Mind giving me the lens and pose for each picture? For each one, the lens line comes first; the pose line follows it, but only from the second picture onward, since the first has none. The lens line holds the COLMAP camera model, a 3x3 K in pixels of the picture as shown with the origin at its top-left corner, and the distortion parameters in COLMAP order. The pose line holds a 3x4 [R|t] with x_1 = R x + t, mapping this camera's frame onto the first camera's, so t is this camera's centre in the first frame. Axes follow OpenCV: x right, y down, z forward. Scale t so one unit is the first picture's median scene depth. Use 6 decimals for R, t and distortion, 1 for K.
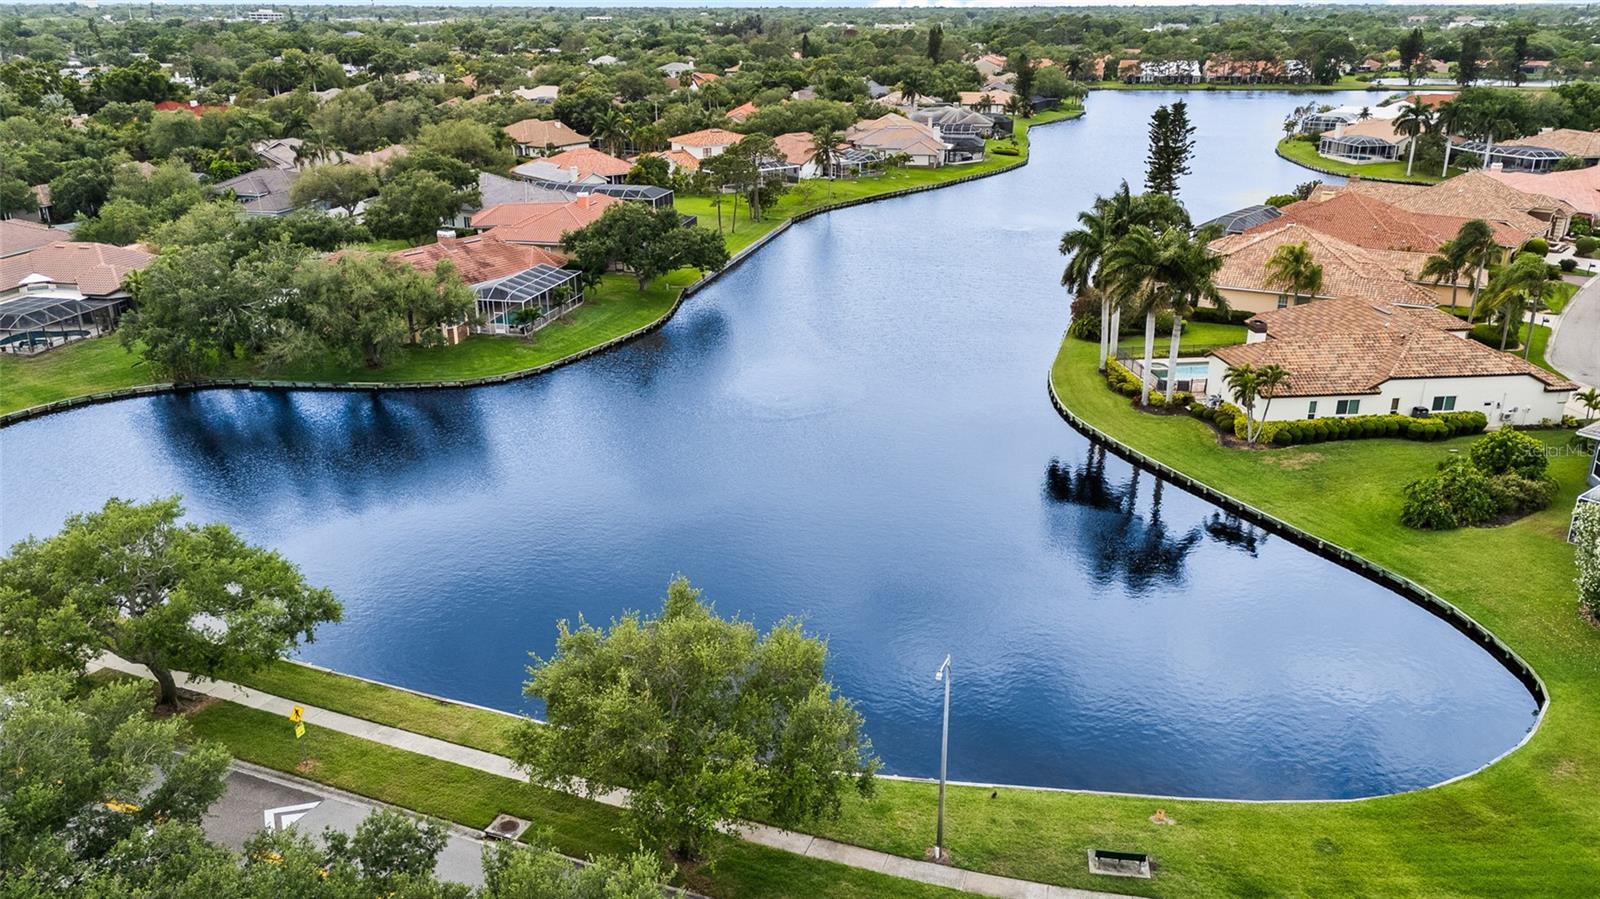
lens RADIAL K [[1166.5, 0, 799.3], [0, 1166.5, 444.6], [0, 0, 1]] dist [0.035237, -0.015429]
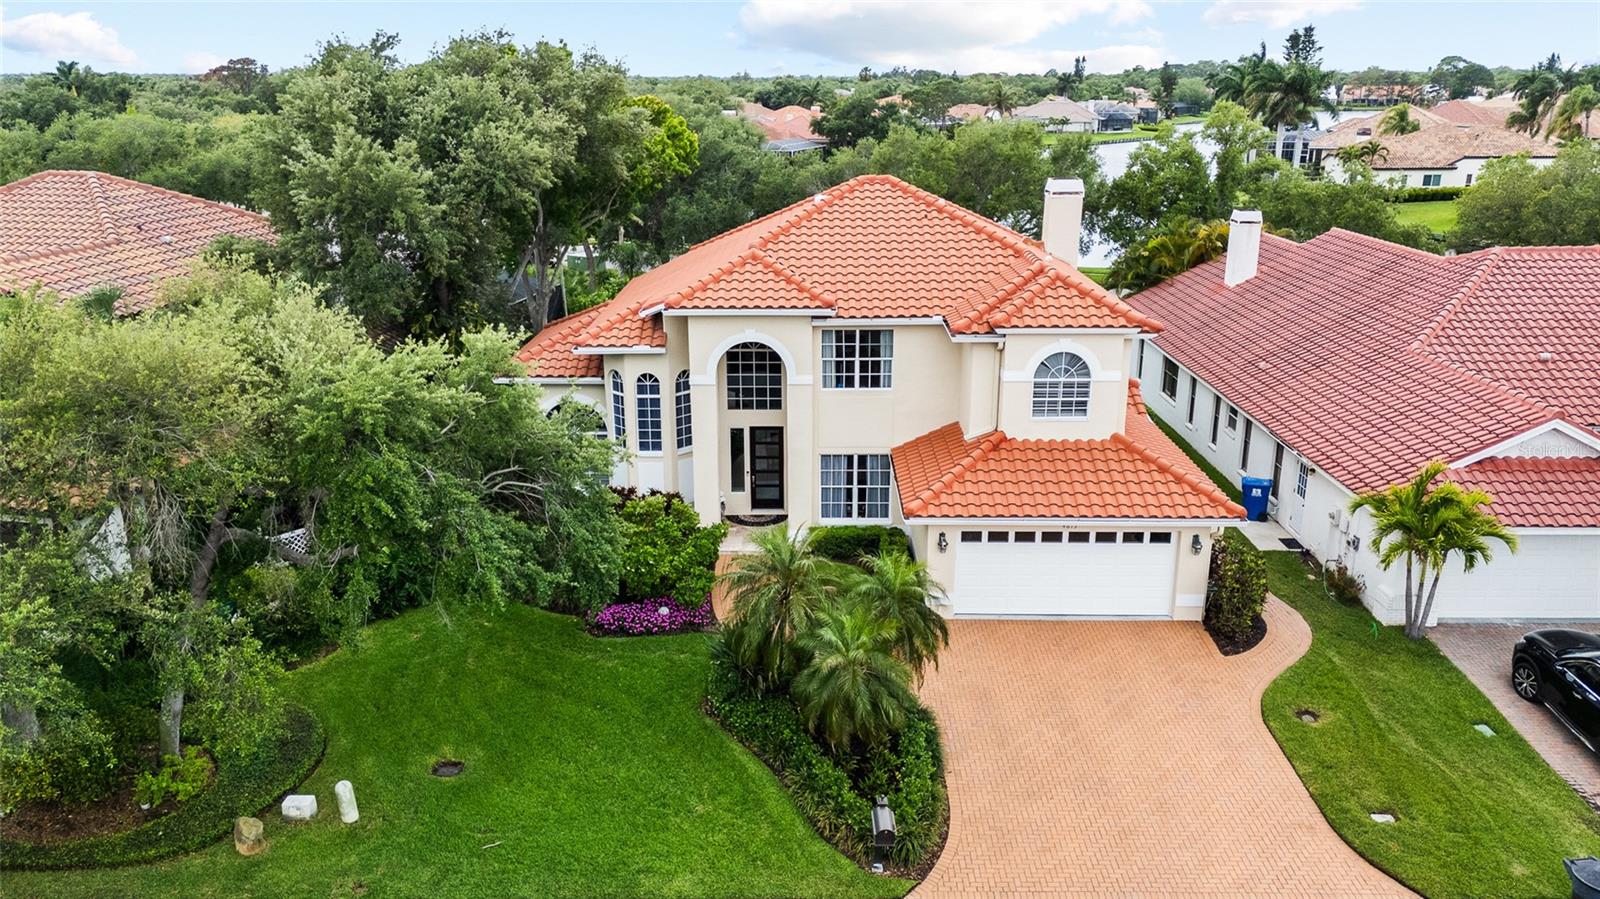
lens RADIAL K [[1166.5, 0, 799.6], [0, 1166.5, 458.7], [0, 0, 1]] dist [0.035237, -0.015429]
pose [[0.994489, 0.026744, -0.101374, -0.099582], [-0.031724, 0.998351, -0.047835, 0.347206], [0.099927, 0.050787, 0.993698, -0.367905]]
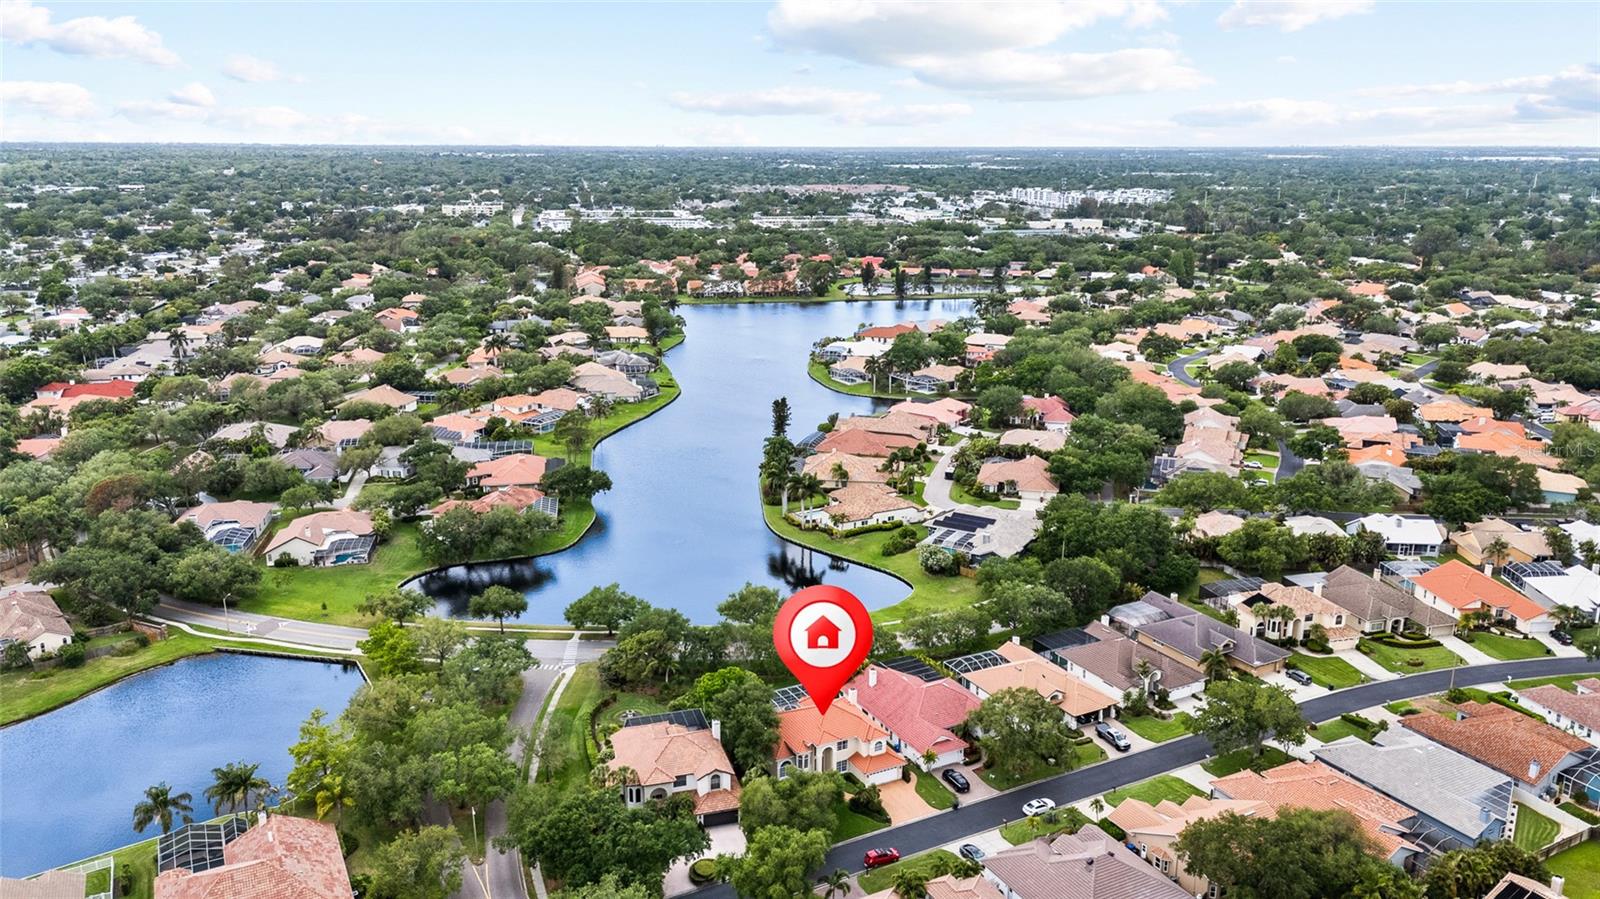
lens RADIAL K [[1166.5, 0, 790.9], [0, 1166.5, 458.3], [0, 0, 1]] dist [0.035237, -0.015429]
pose [[0.923537, -0.093584, 0.371917, -0.818148], [0.125653, 0.990079, -0.062889, -0.029151], [-0.362342, 0.104813, 0.926133, -1.747498]]
